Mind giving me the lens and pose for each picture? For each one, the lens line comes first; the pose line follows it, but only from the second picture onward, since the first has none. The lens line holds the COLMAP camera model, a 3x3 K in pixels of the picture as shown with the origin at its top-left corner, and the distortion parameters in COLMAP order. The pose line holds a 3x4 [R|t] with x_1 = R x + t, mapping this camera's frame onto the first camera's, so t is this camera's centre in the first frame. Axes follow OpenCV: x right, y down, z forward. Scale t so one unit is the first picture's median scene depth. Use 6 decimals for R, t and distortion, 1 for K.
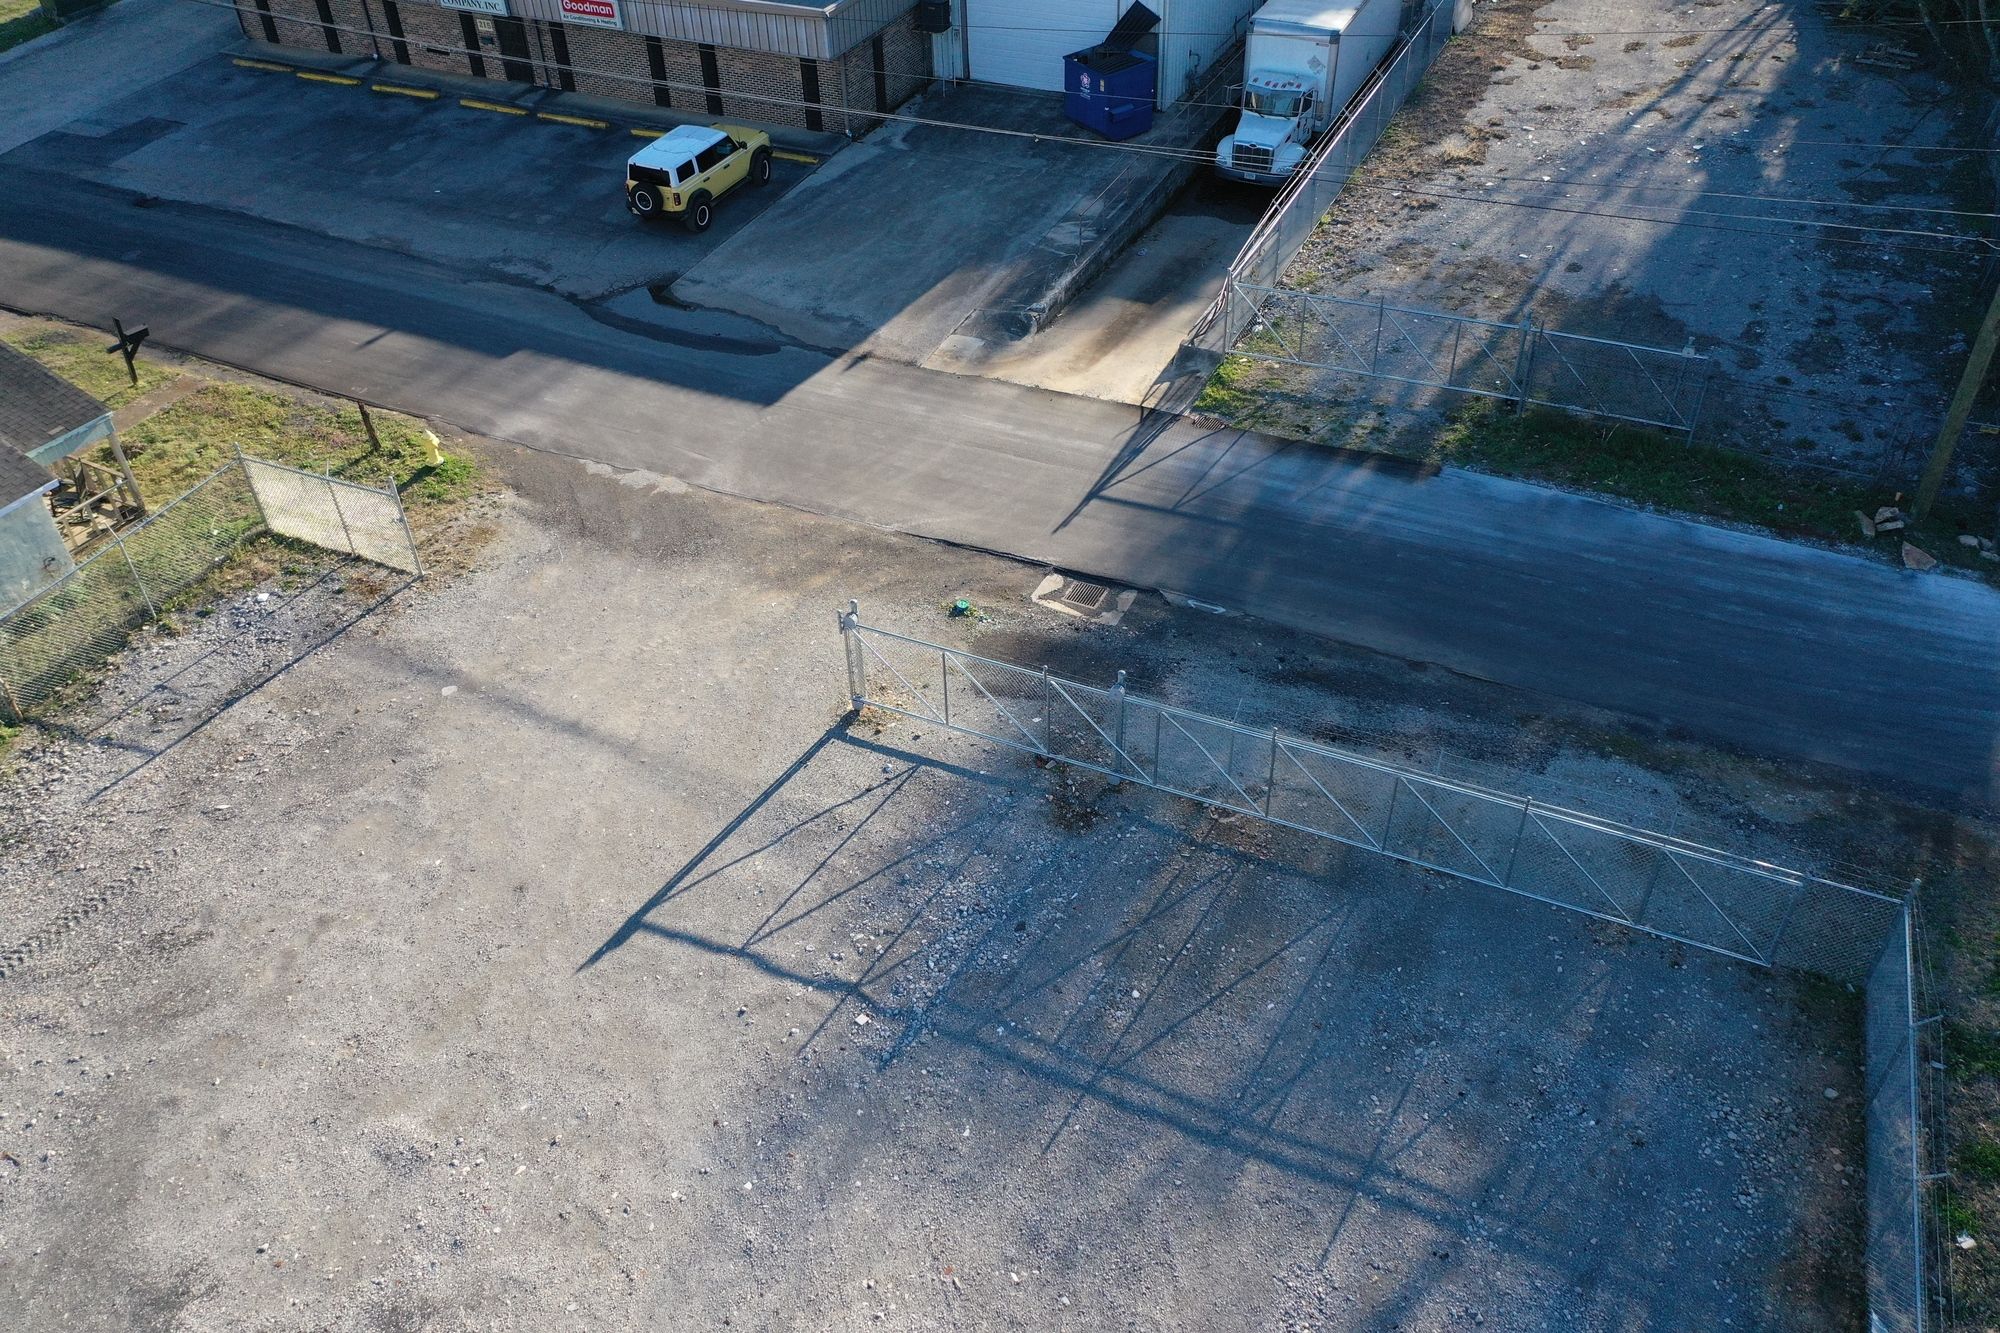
lens RADIAL K [[1574.7, 0, 1000.4], [0, 1574.7, 672.3], [0, 0, 1]] dist [-0.006449, 0.001692]
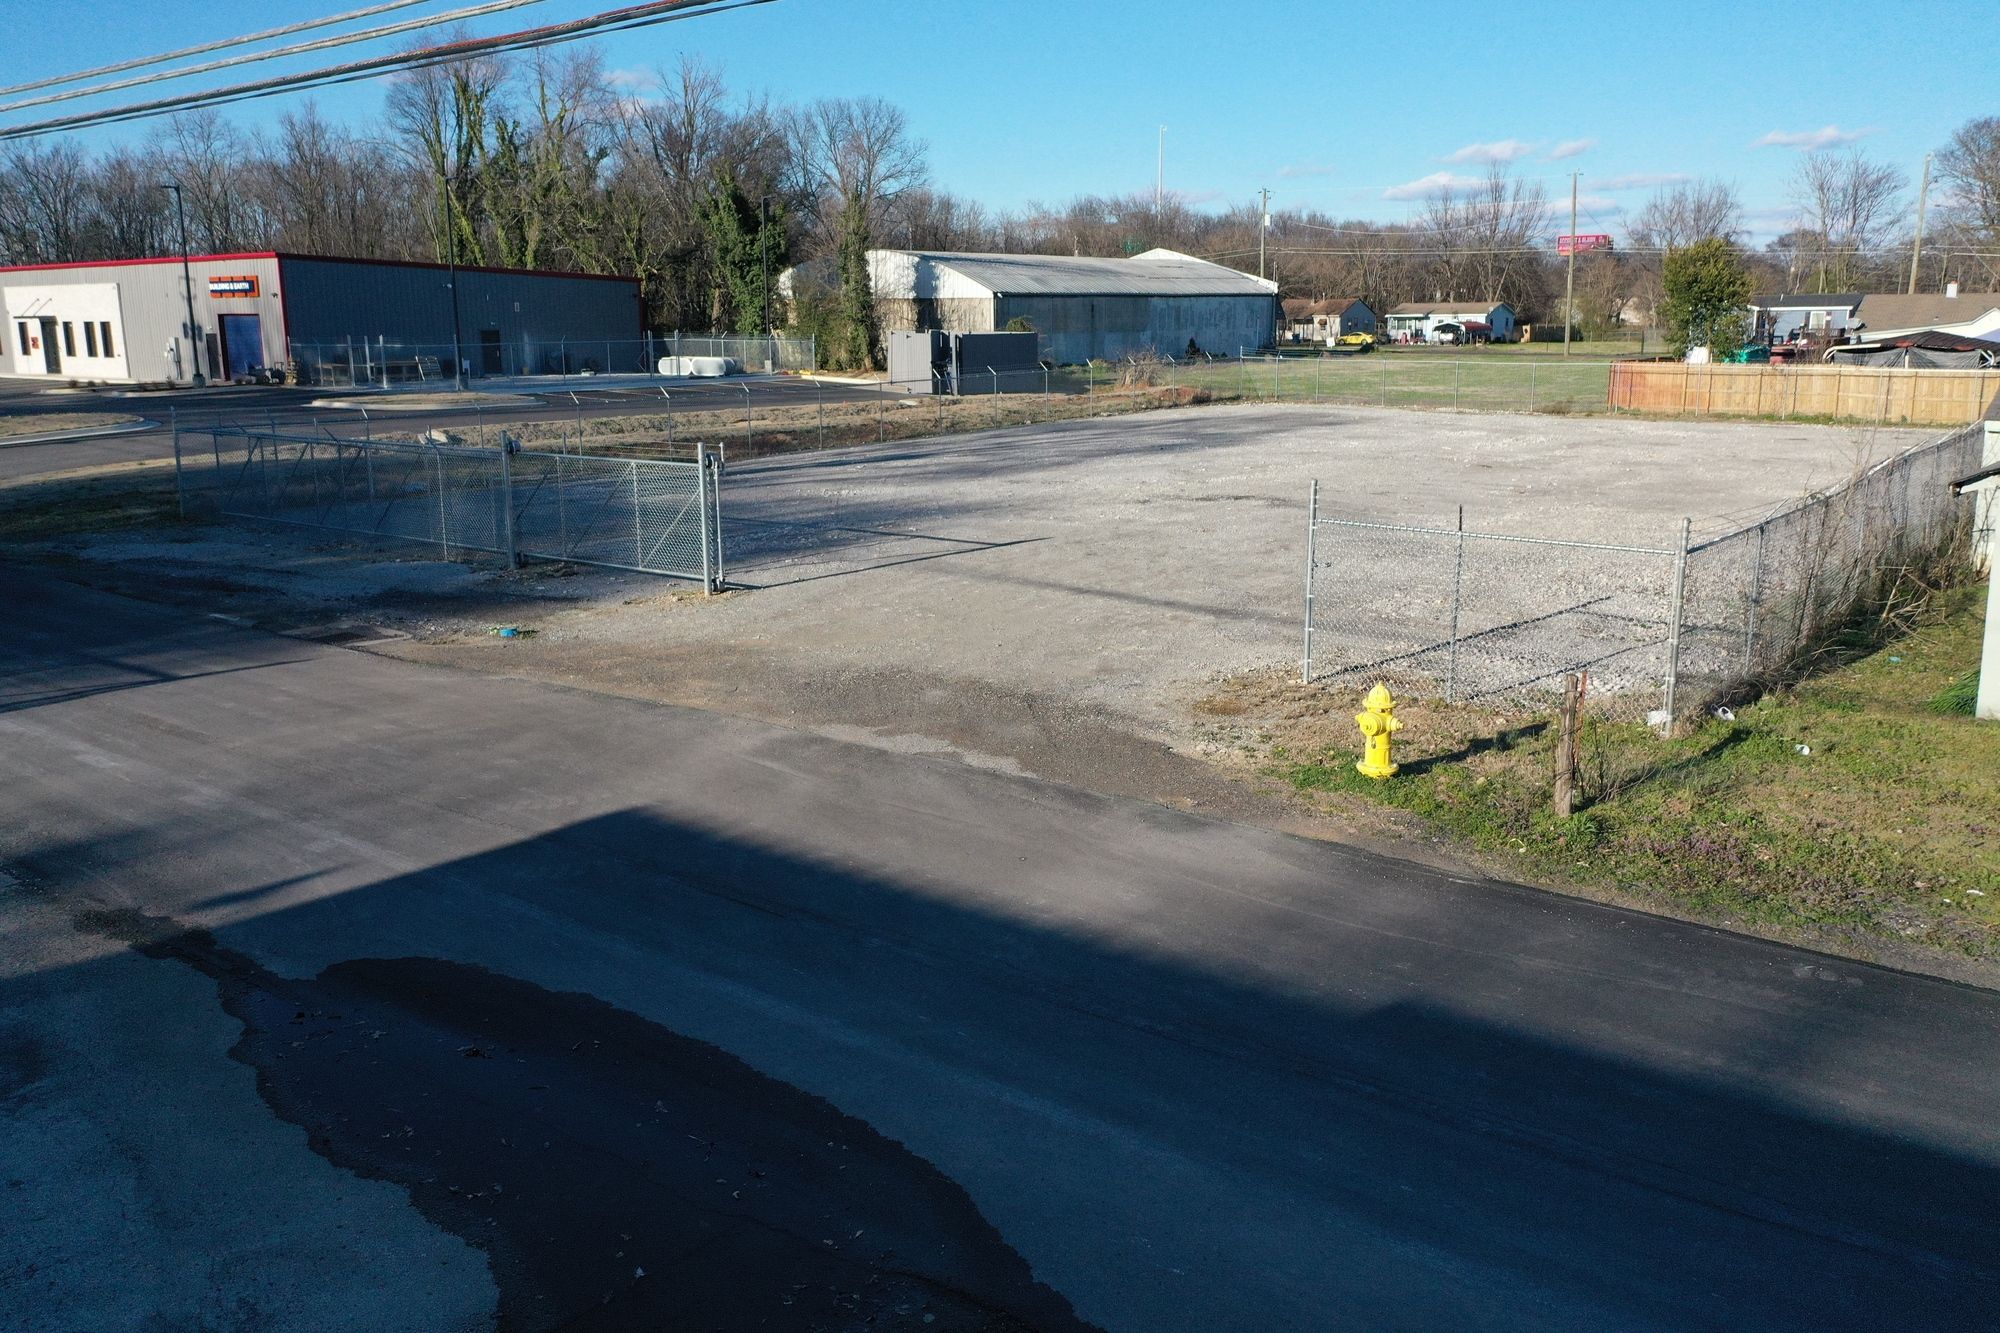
lens RADIAL K [[1589.3, 0, 1000.0], [0, 1589.3, 666.5], [0, 0, 1]] dist [-0.008693, 0.001607]
pose [[-0.973529, -0.020595, 0.227632, -0.396646], [0.167791, 0.611861, 0.772963, -0.541496], [-0.155198, 0.790697, -0.592209, 1.375983]]
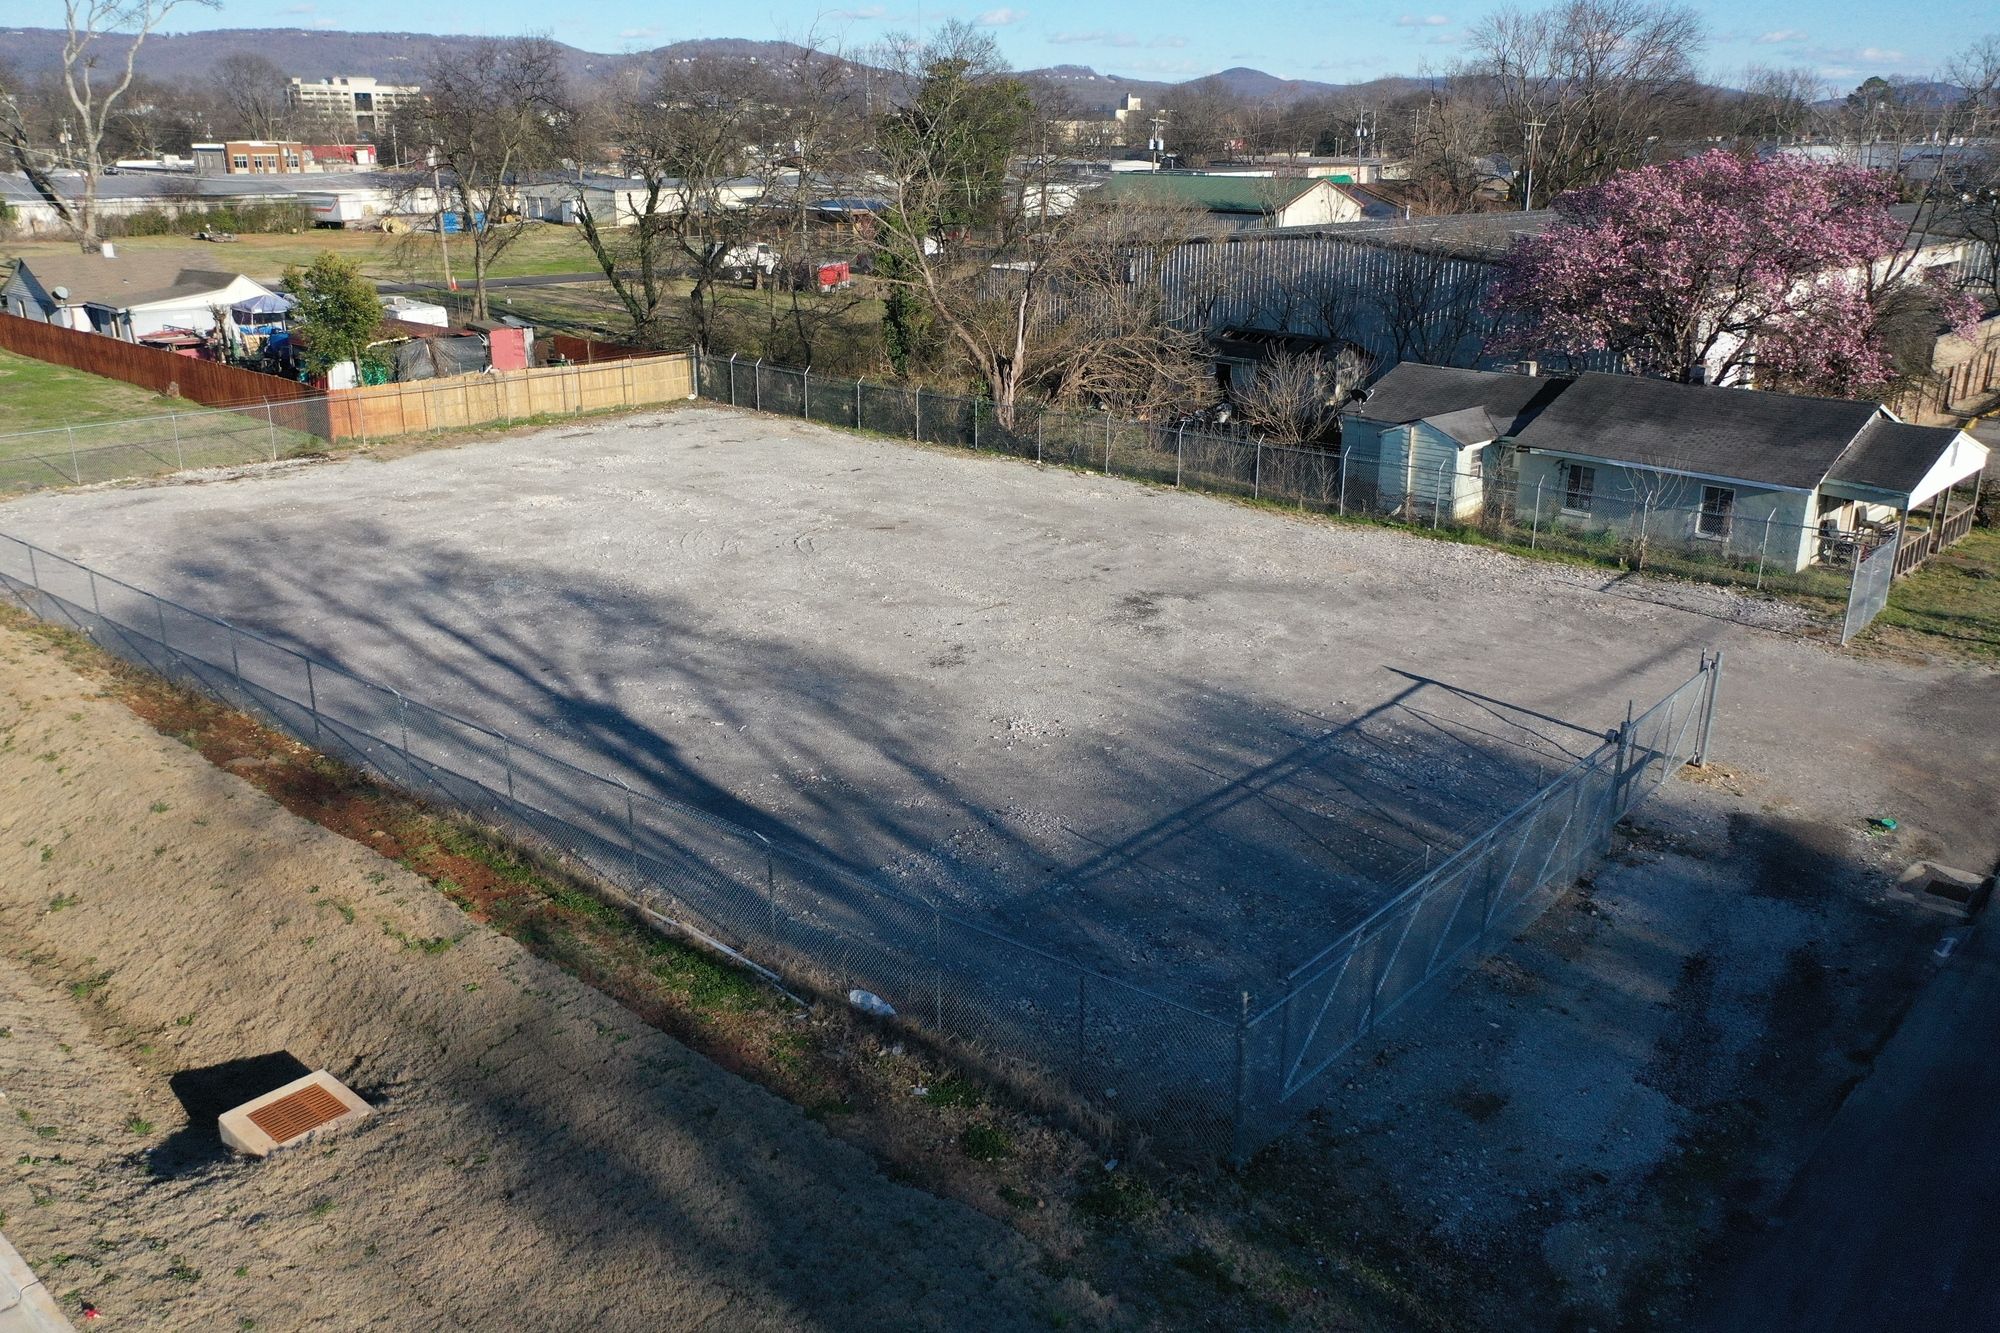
lens RADIAL K [[1589.3, 0, 1000.0], [0, 1589.3, 666.5], [0, 0, 1]] dist [-0.008693, 0.001607]
pose [[-0.281721, 0.329151, -0.901273, 0.901127], [-0.614978, 0.659071, 0.432928, -0.180261], [0.736502, 0.676228, 0.016746, 0.531822]]
